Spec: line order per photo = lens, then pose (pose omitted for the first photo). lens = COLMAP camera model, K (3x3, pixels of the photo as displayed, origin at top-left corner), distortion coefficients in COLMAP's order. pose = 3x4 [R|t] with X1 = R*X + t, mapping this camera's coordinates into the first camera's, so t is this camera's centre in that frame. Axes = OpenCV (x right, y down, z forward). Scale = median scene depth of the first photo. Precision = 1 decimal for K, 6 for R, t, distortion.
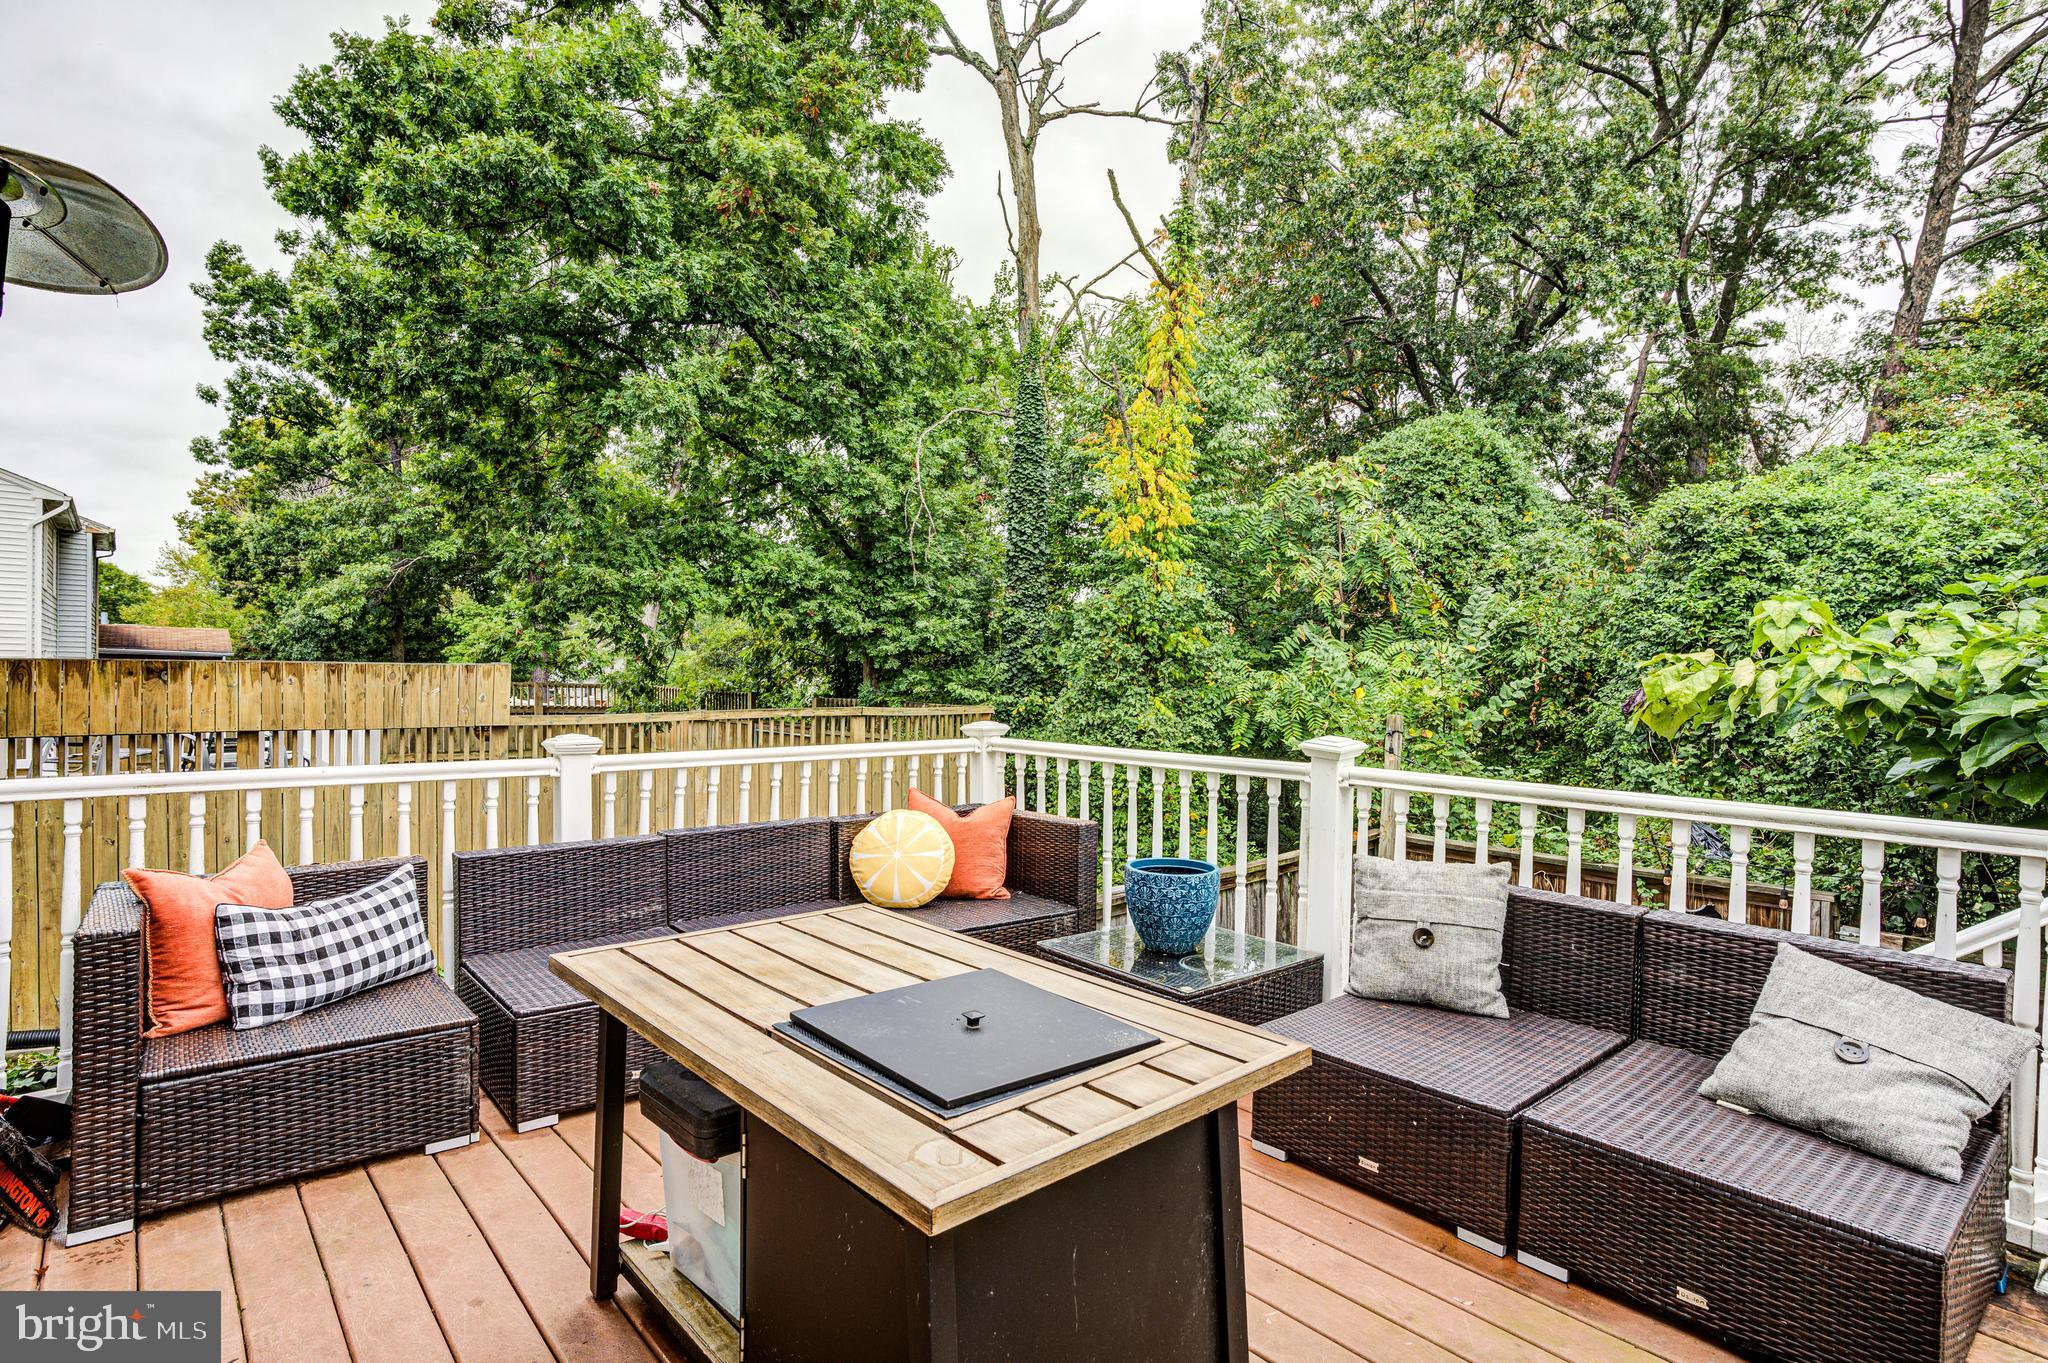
lens RADIAL K [[1090.0, 0, 1009.5], [0, 1090.0, 671.4], [0, 0, 1]] dist [-0.070849, 0.042703]
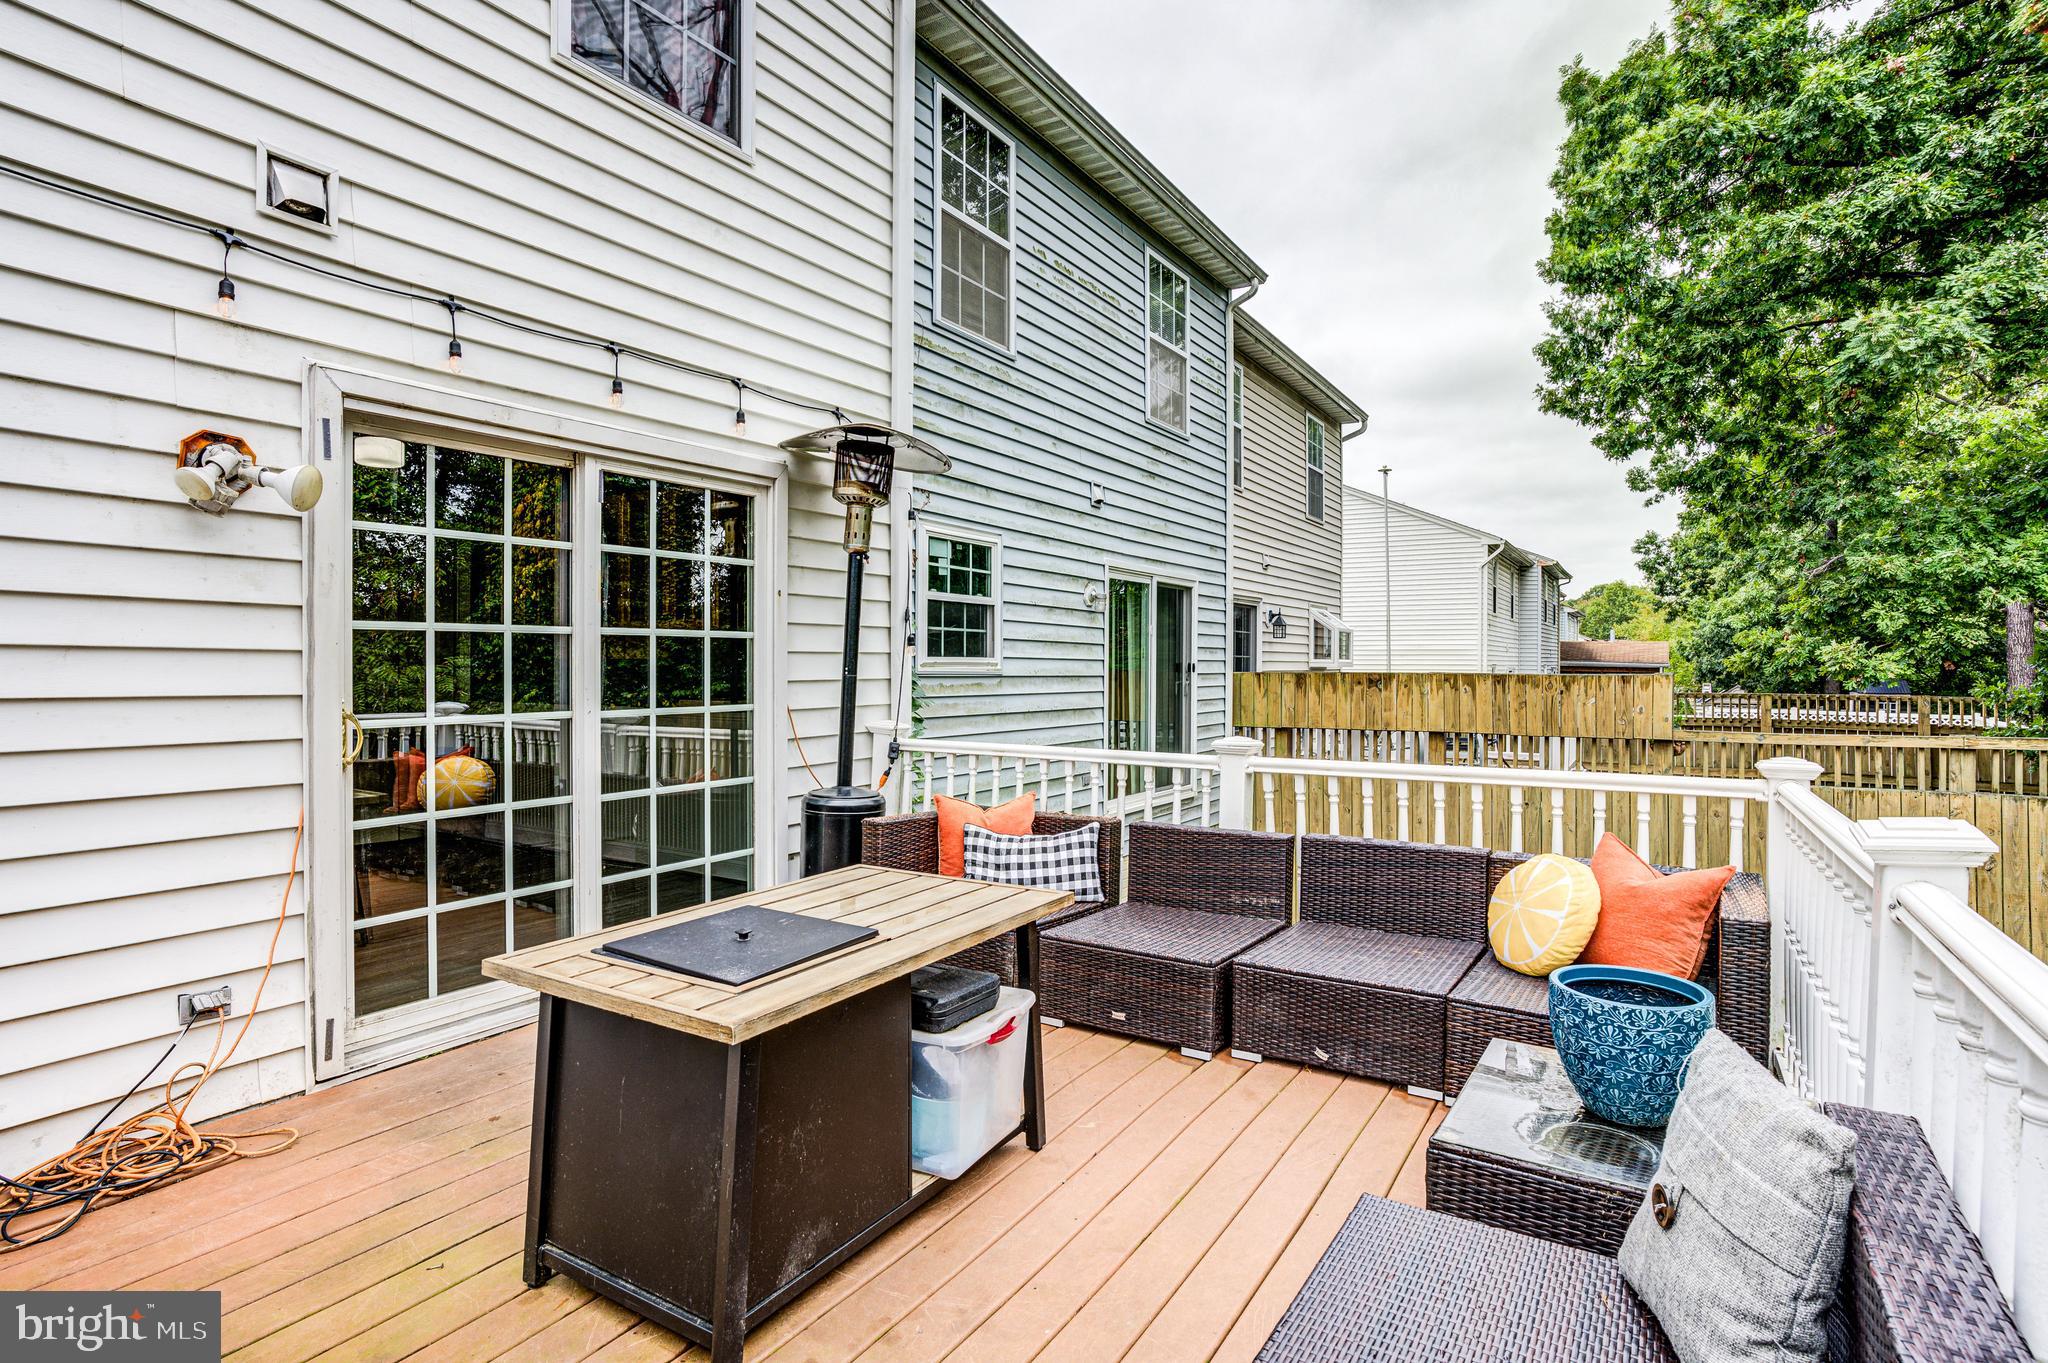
lens RADIAL K [[1090.0, 0, 1009.5], [0, 1090.0, 671.4], [0, 0, 1]] dist [-0.070849, 0.042703]
pose [[0.251152, -0.005890, -0.967930, 0.315432], [-0.002819, 0.999973, -0.006816, -0.001941], [0.967944, 0.004440, 0.251128, 0.220227]]
